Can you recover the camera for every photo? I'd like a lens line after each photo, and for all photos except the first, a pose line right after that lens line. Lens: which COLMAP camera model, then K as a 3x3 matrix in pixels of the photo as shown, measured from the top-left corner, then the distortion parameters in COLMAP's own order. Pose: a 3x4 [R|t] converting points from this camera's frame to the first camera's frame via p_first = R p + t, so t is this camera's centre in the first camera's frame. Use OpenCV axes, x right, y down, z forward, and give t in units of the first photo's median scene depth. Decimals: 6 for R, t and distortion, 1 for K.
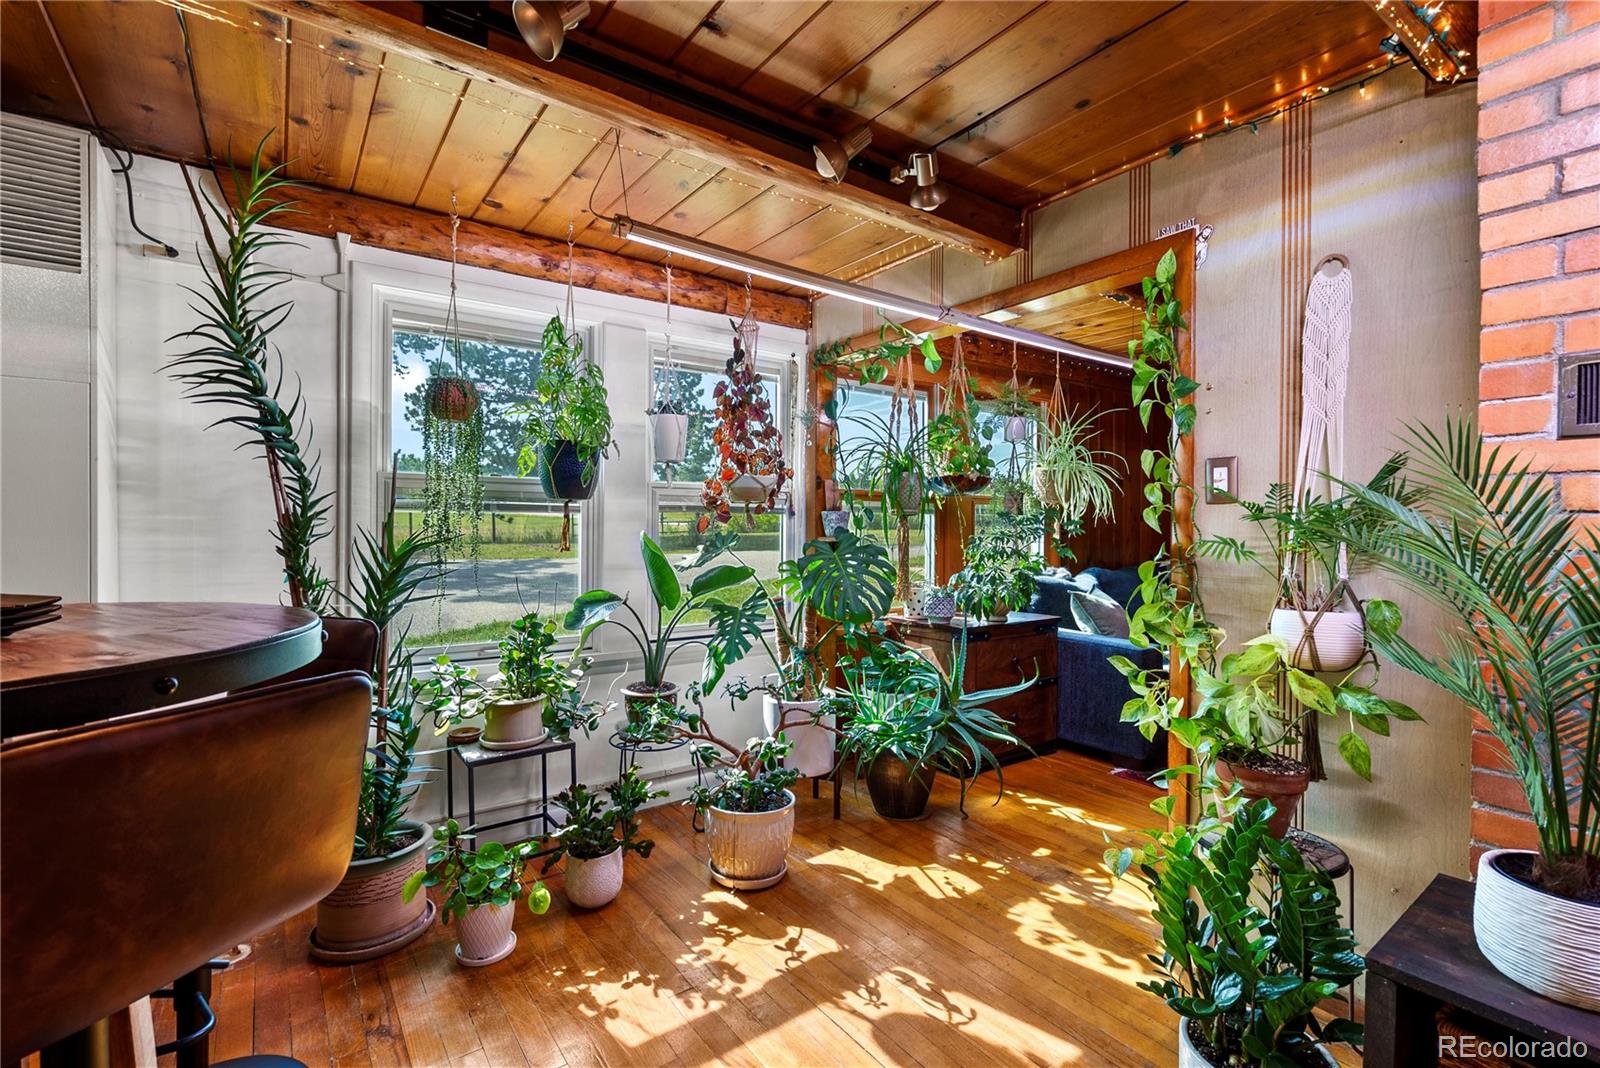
lens RADIAL K [[723.9, 0, 800.0], [0, 723.9, 534.0], [0, 0, 1]] dist [-0.004093, -0.000574]
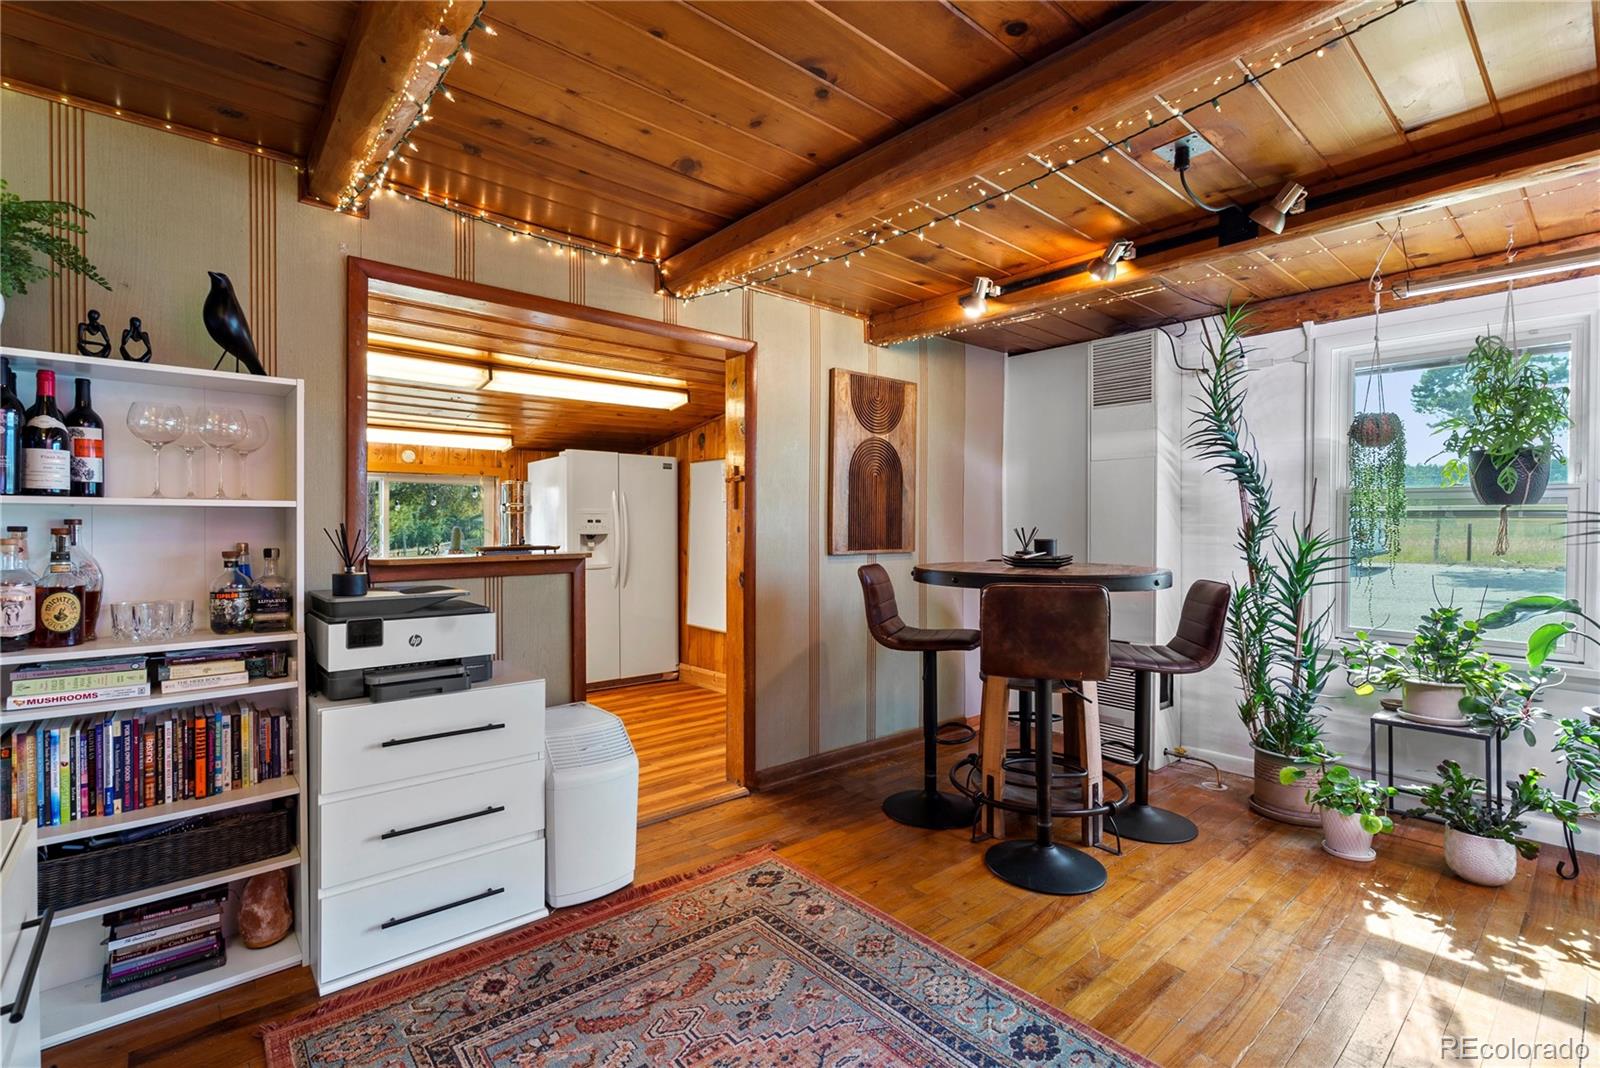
lens RADIAL K [[723.9, 0, 800.0], [0, 723.9, 534.0], [0, 0, 1]] dist [-0.004093, -0.000574]
pose [[0.091351, 0.008707, -0.995781, 0.680885], [-0.008382, 0.999933, 0.007974, -0.006647], [0.995783, 0.007619, 0.091418, -0.106904]]
